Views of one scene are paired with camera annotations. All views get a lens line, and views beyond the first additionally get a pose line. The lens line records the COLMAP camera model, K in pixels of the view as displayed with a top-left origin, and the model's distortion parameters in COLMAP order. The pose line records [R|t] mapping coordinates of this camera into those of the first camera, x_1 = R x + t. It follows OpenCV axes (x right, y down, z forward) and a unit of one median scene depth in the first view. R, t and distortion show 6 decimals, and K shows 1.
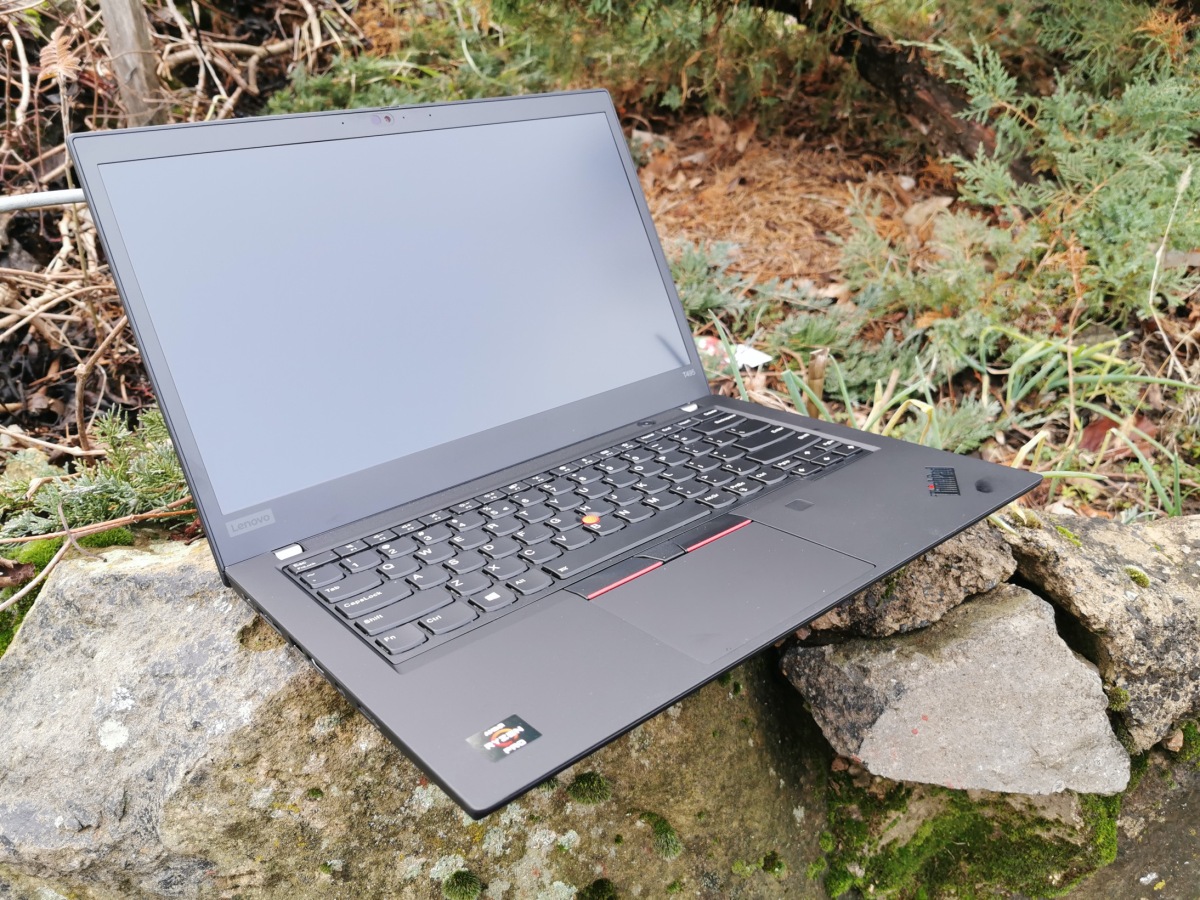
lens RADIAL K [[940.2, 0, 600.0], [0, 940.2, 450.0], [0, 0, 1]] dist [0.043405, -0.081676]
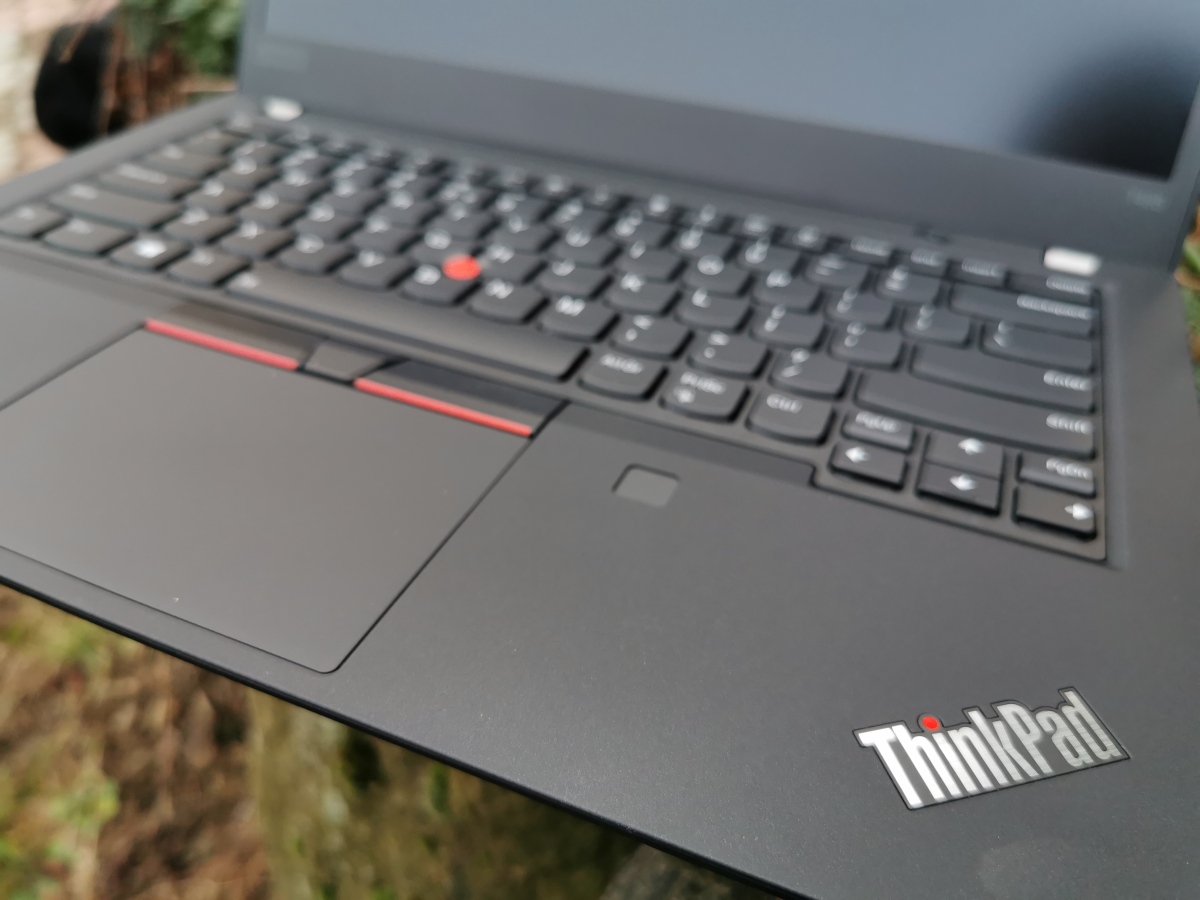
lens RADIAL K [[974.6, 0, 594.7], [0, 974.6, 450.2], [0, 0, 1]] dist [0.008347, -0.059405]
pose [[0.464977, 0.599980, -0.651014, 0.448209], [-0.386024, 0.799156, 0.460798, -0.127975], [0.796732, 0.037046, 0.603196, 0.727903]]
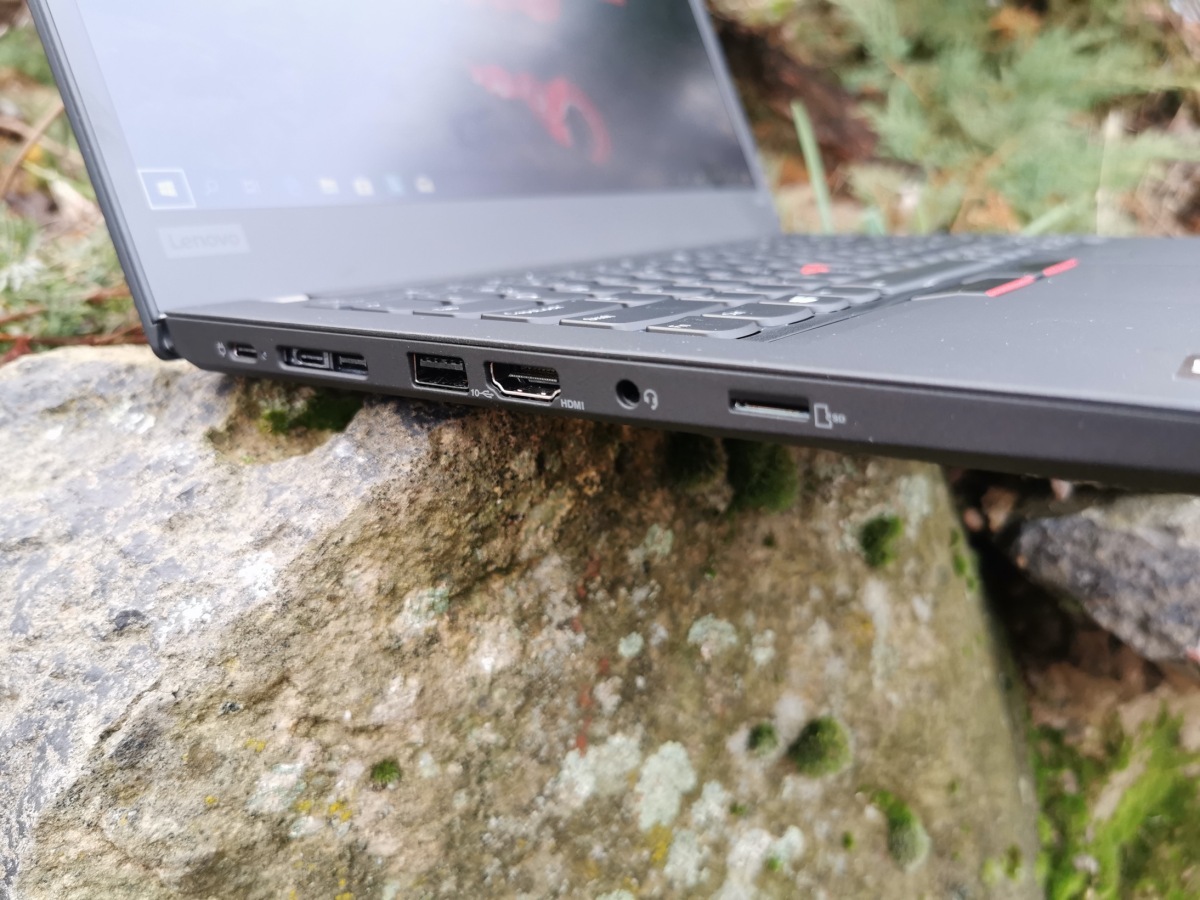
lens RADIAL K [[974.6, 0, 594.7], [0, 974.6, 450.2], [0, 0, 1]] dist [0.008347, -0.059405]
pose [[0.962304, -0.010436, 0.271776, -0.309717], [0.040628, 0.993567, -0.105706, 0.243950], [-0.268925, 0.112763, 0.956538, 0.466592]]
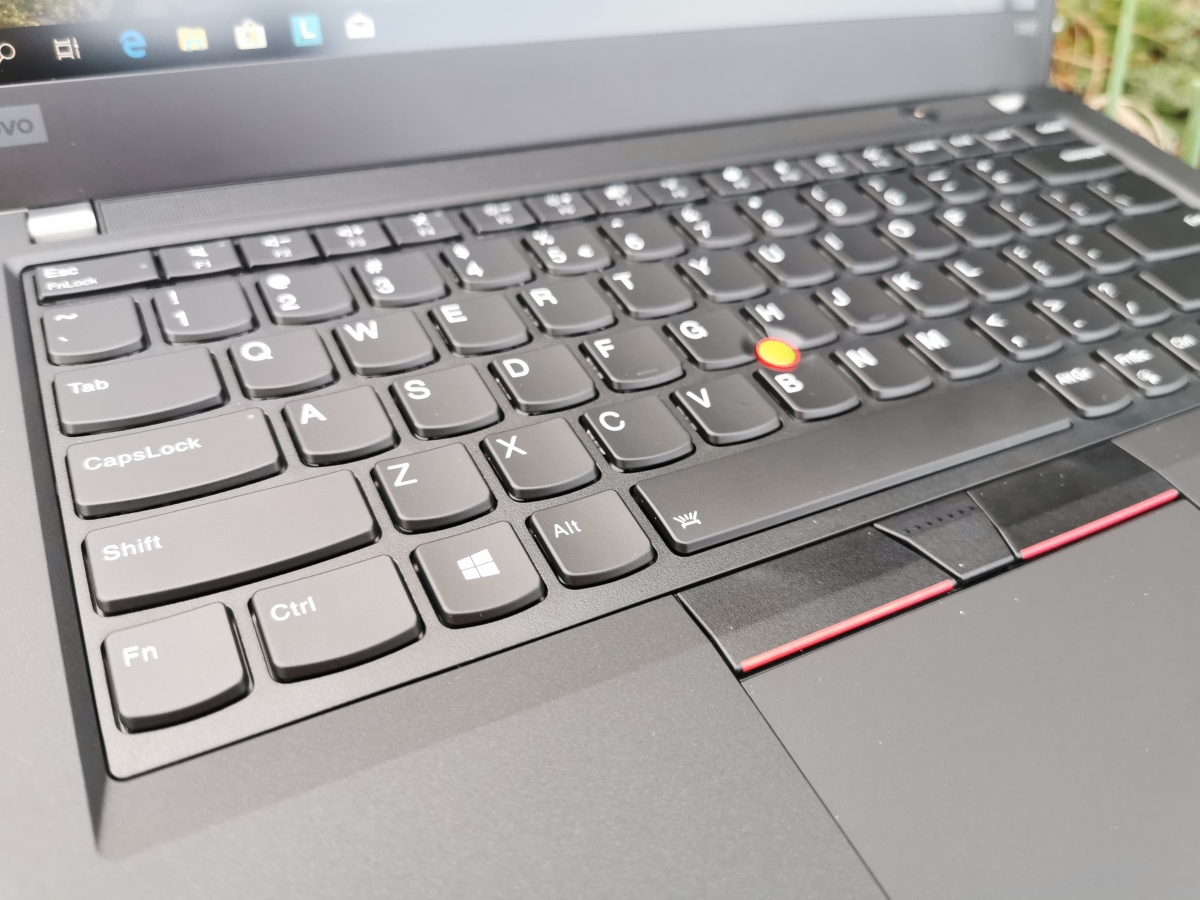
lens RADIAL K [[974.6, 0, 594.7], [0, 974.6, 450.2], [0, 0, 1]] dist [0.008347, -0.059405]
pose [[0.957686, 0.287724, -0.007275, -0.070235], [-0.262933, 0.884892, 0.384490, -0.029973], [0.117064, -0.366307, 0.923101, 0.584407]]
